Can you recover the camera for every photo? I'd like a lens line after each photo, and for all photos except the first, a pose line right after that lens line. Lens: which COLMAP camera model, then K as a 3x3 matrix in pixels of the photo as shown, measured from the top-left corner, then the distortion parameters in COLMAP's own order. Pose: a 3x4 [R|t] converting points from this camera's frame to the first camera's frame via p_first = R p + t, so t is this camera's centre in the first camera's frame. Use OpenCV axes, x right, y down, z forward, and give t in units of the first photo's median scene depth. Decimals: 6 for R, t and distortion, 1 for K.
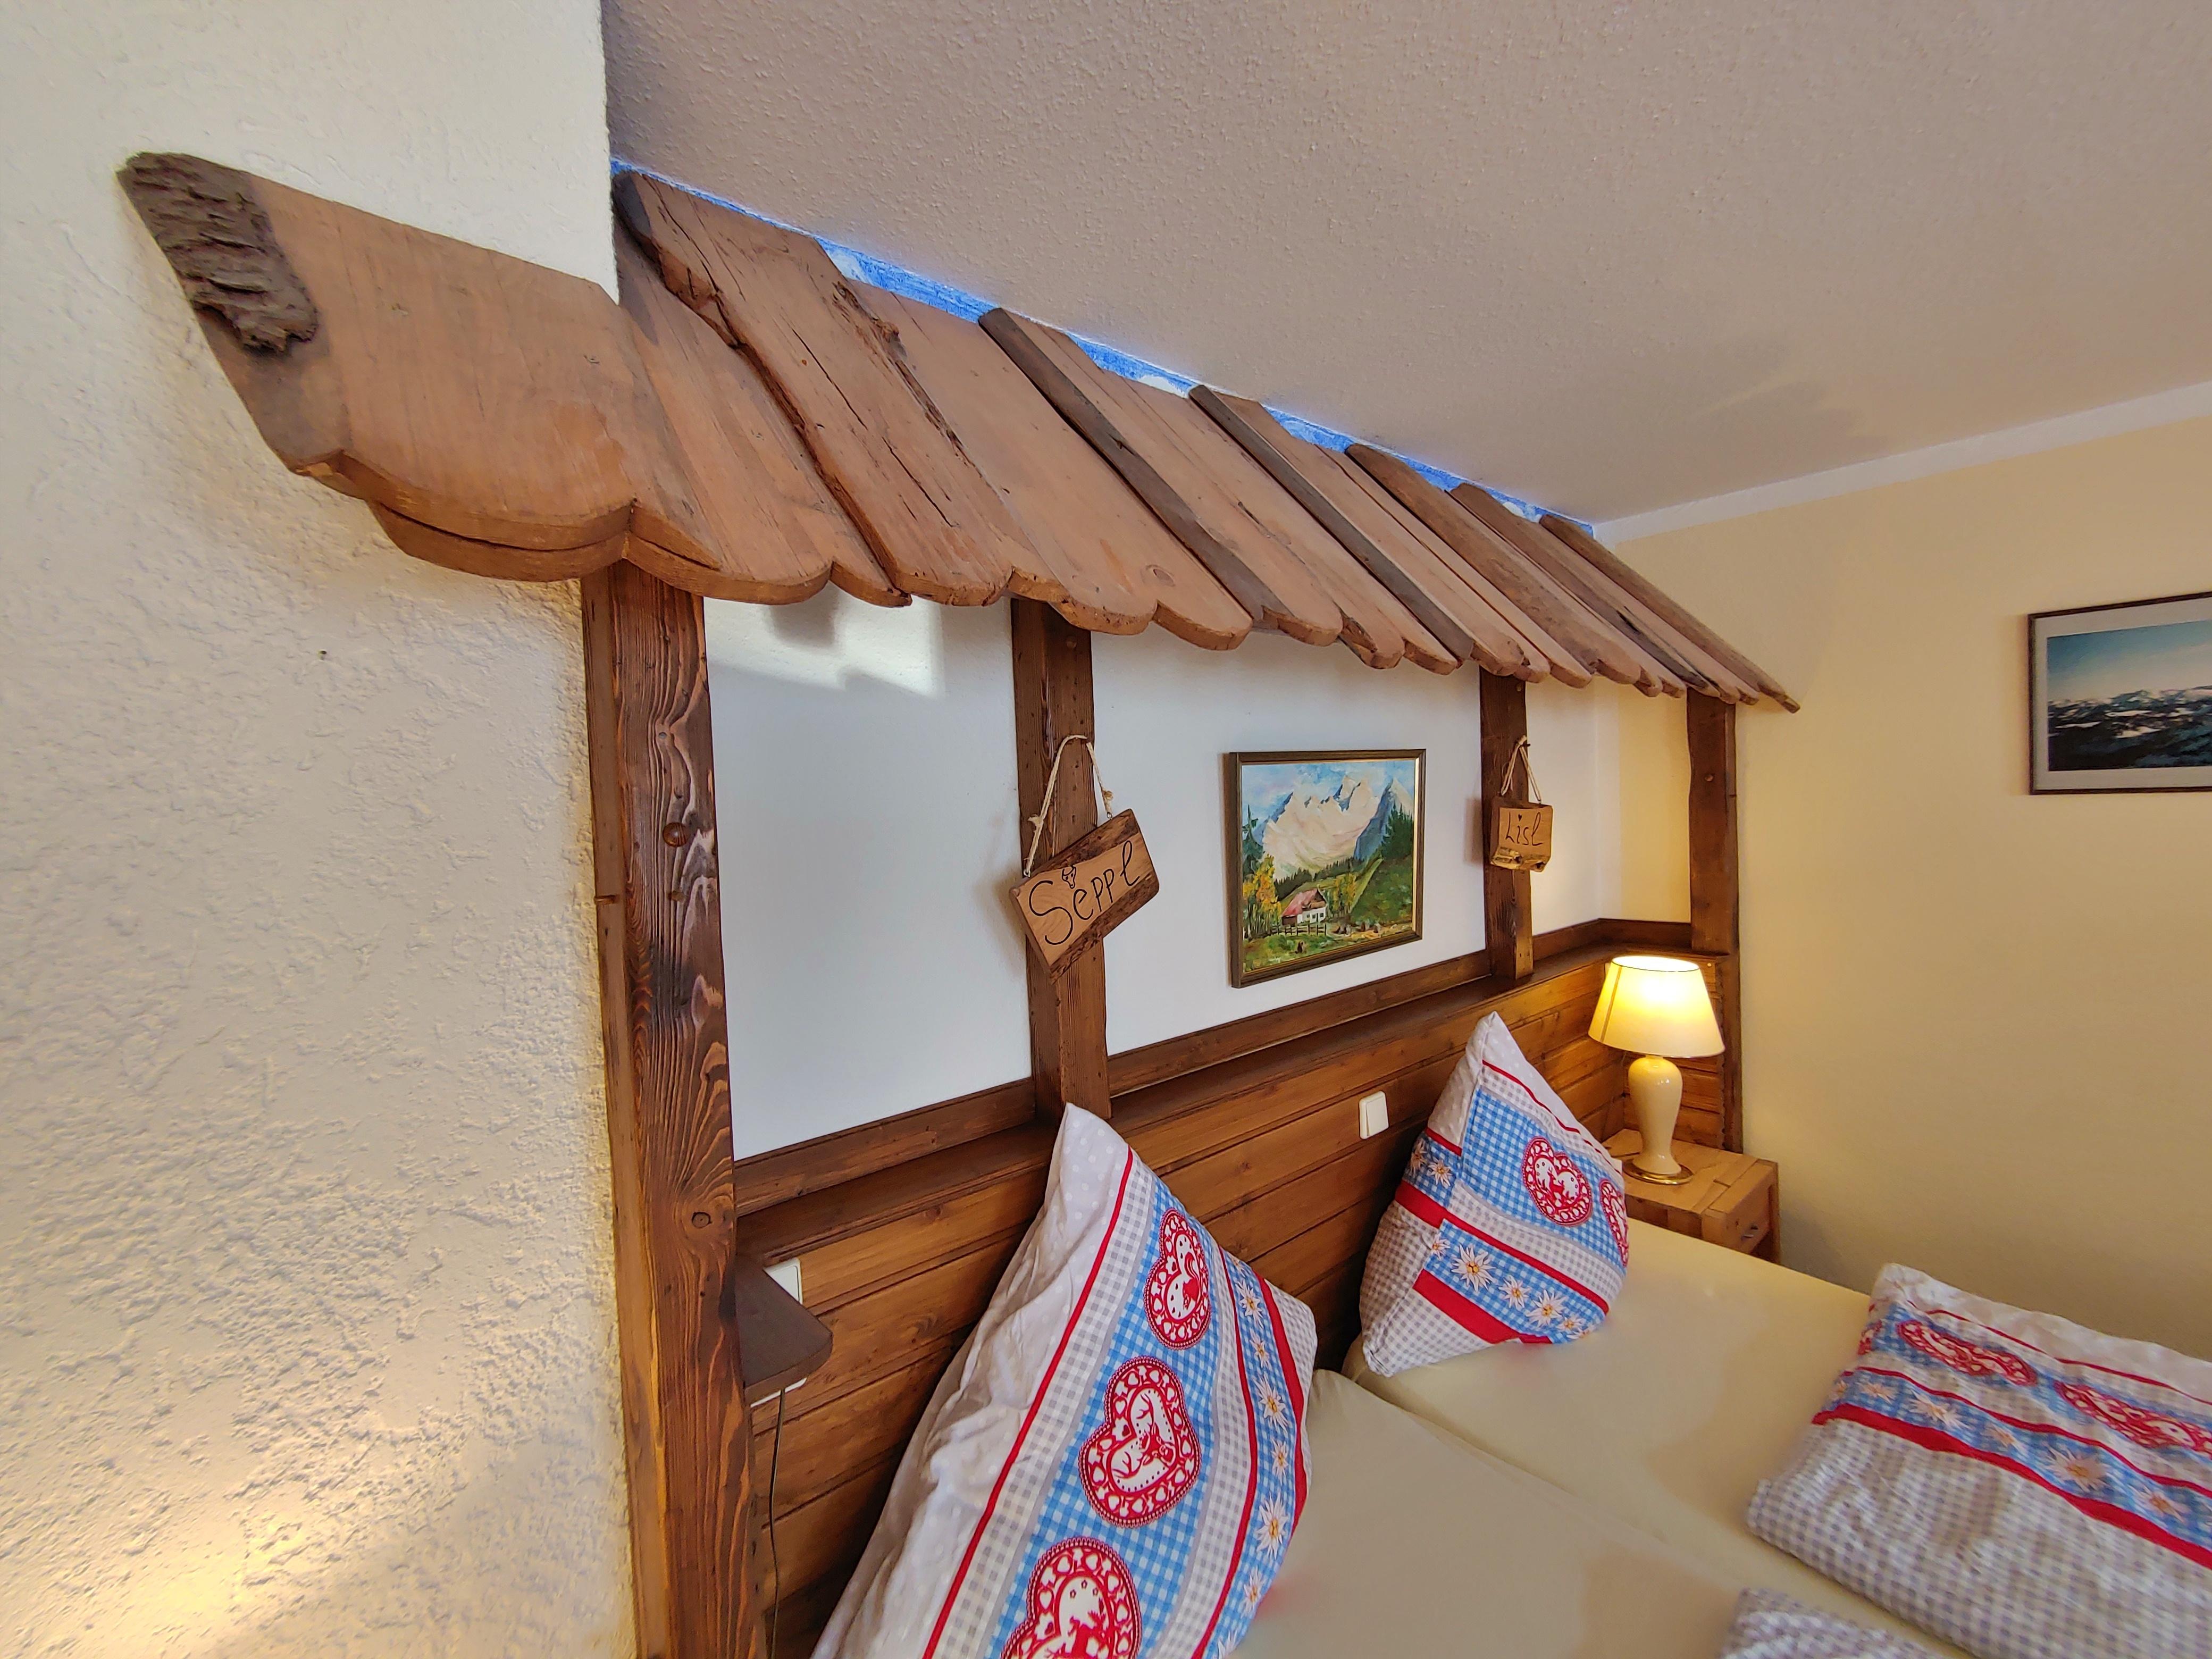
lens RADIAL K [[908.7, 0, 1091.8], [0, 908.7, 834.0], [0, 0, 1]] dist [-0.004002, -0.000442]
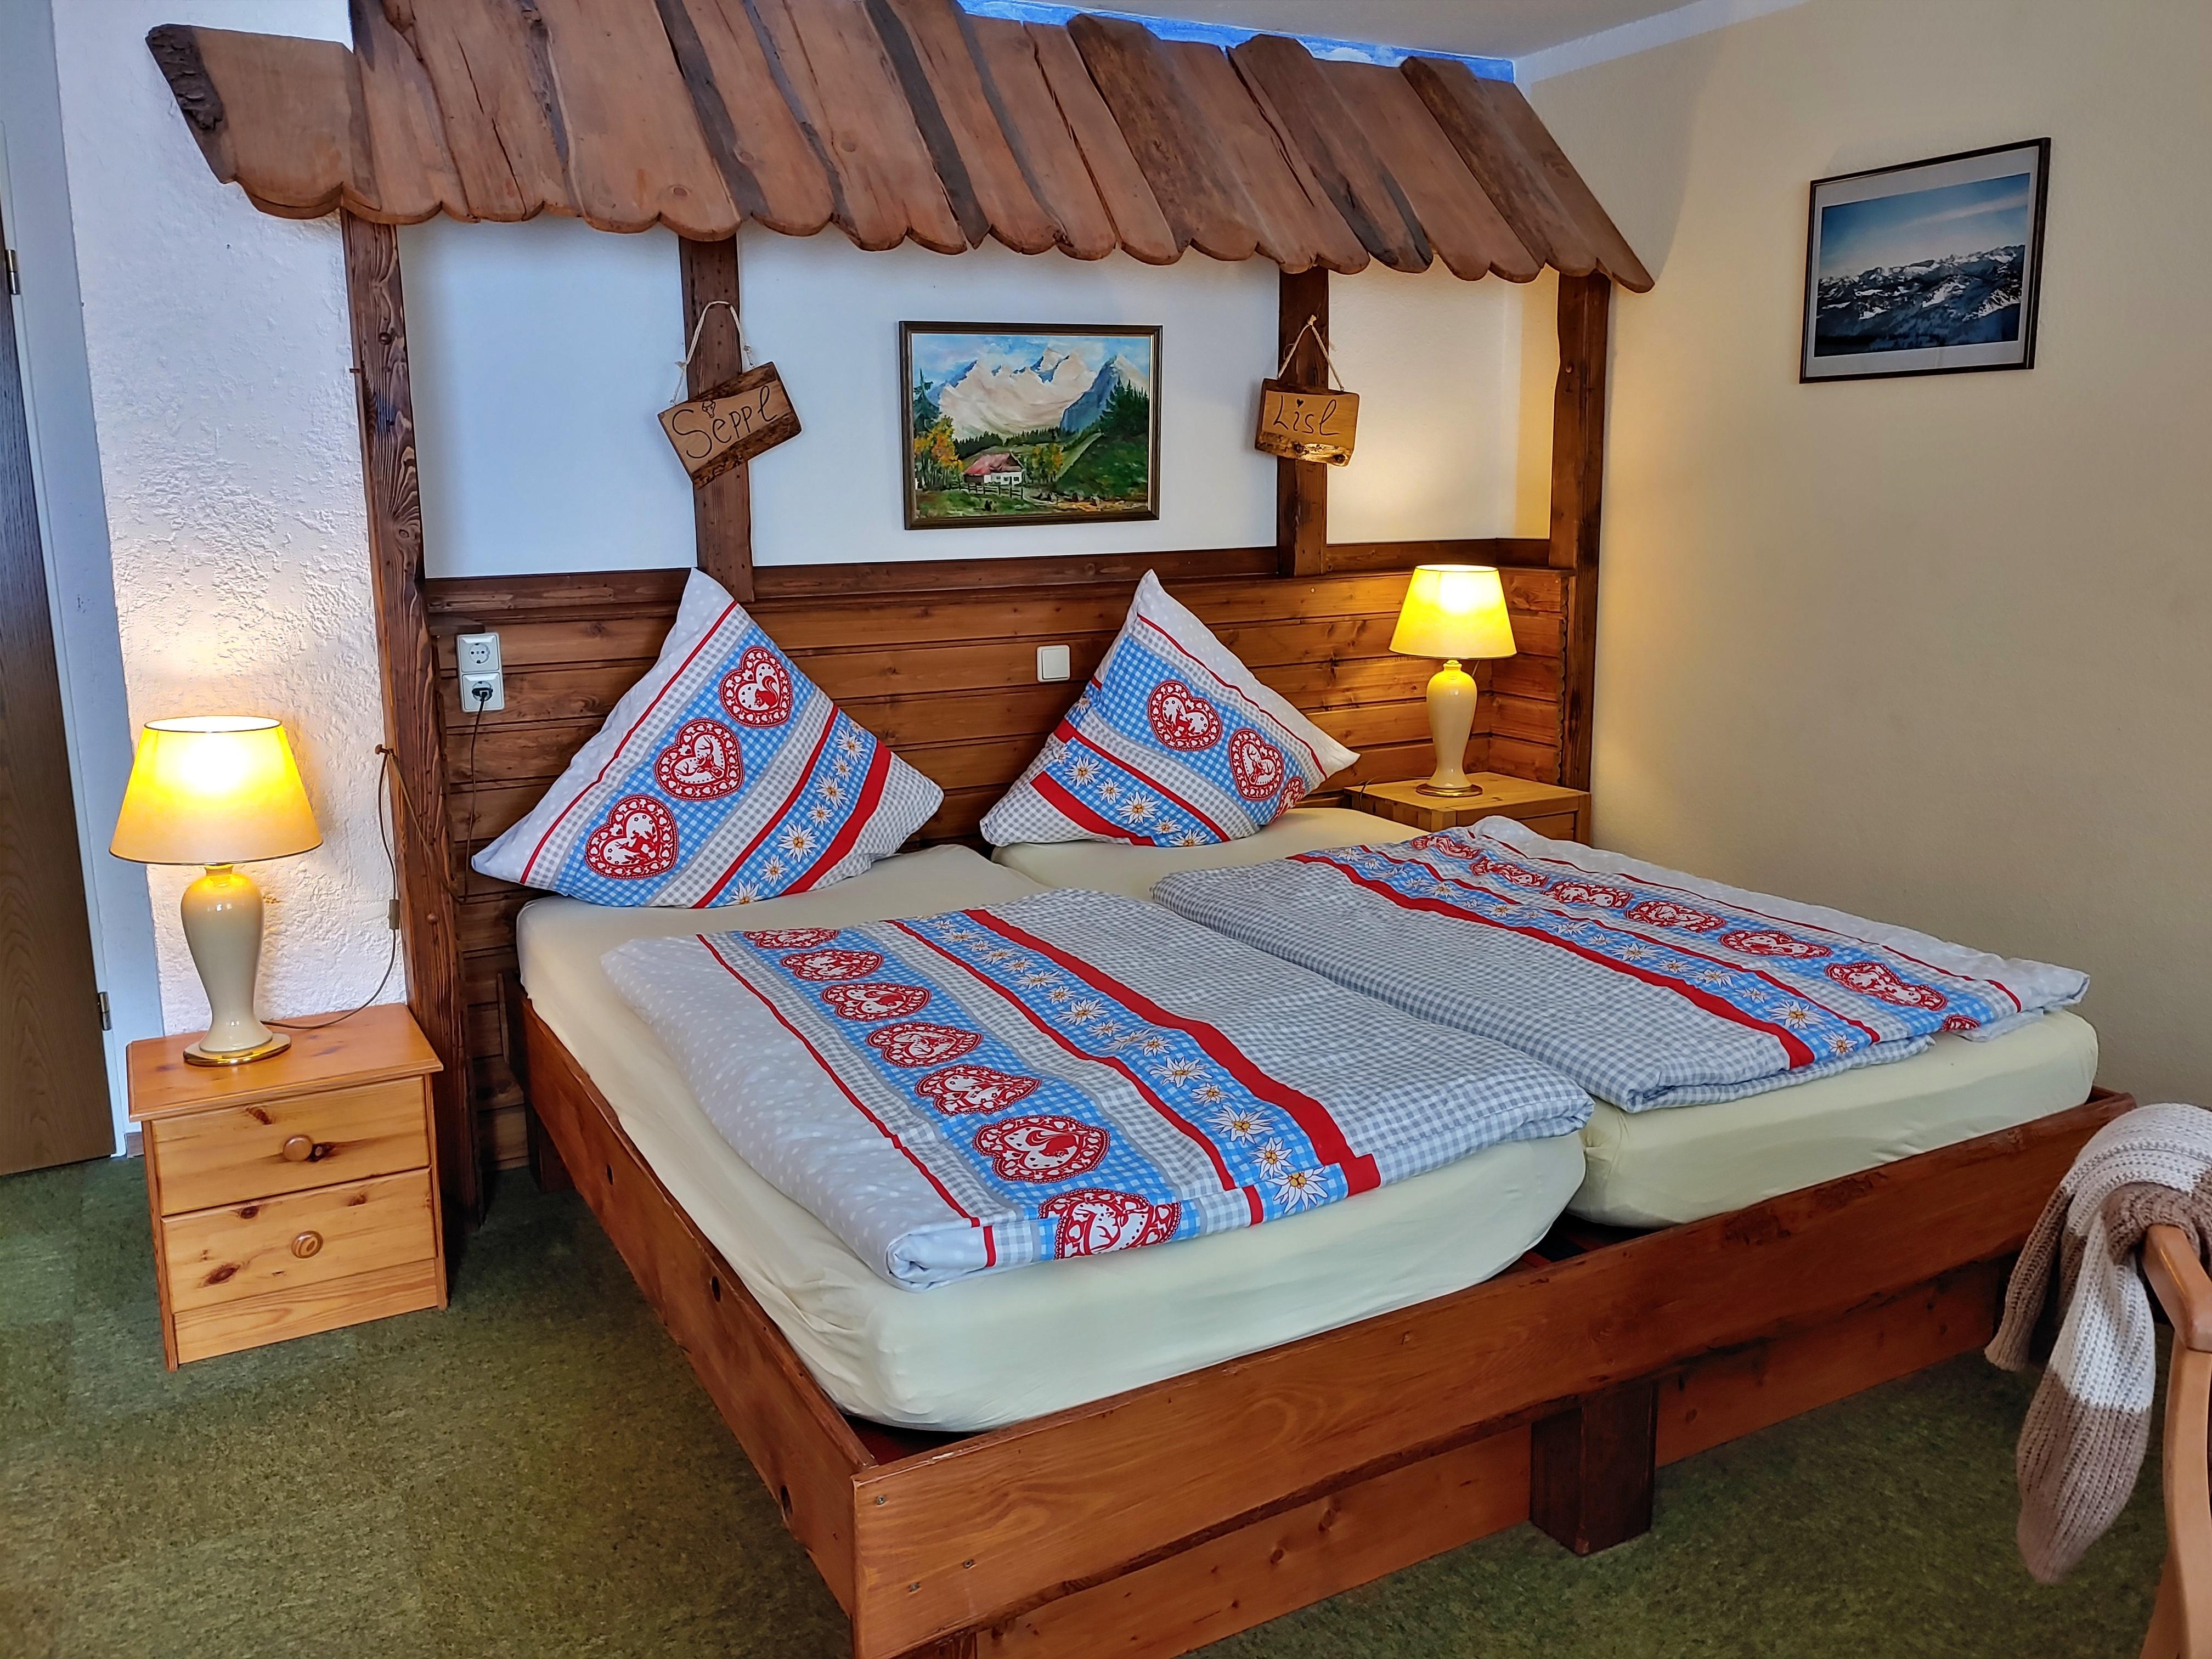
lens RADIAL K [[1715.8, 0, 1109.7], [0, 1715.8, 821.9], [0, 0, 1]] dist [0.023495, -0.020456]
pose [[0.976936, 0.070417, -0.201588, 1.002029], [-0.037235, 0.985775, 0.163894, 0.189724], [0.210262, -0.152608, 0.965661, -1.288938]]
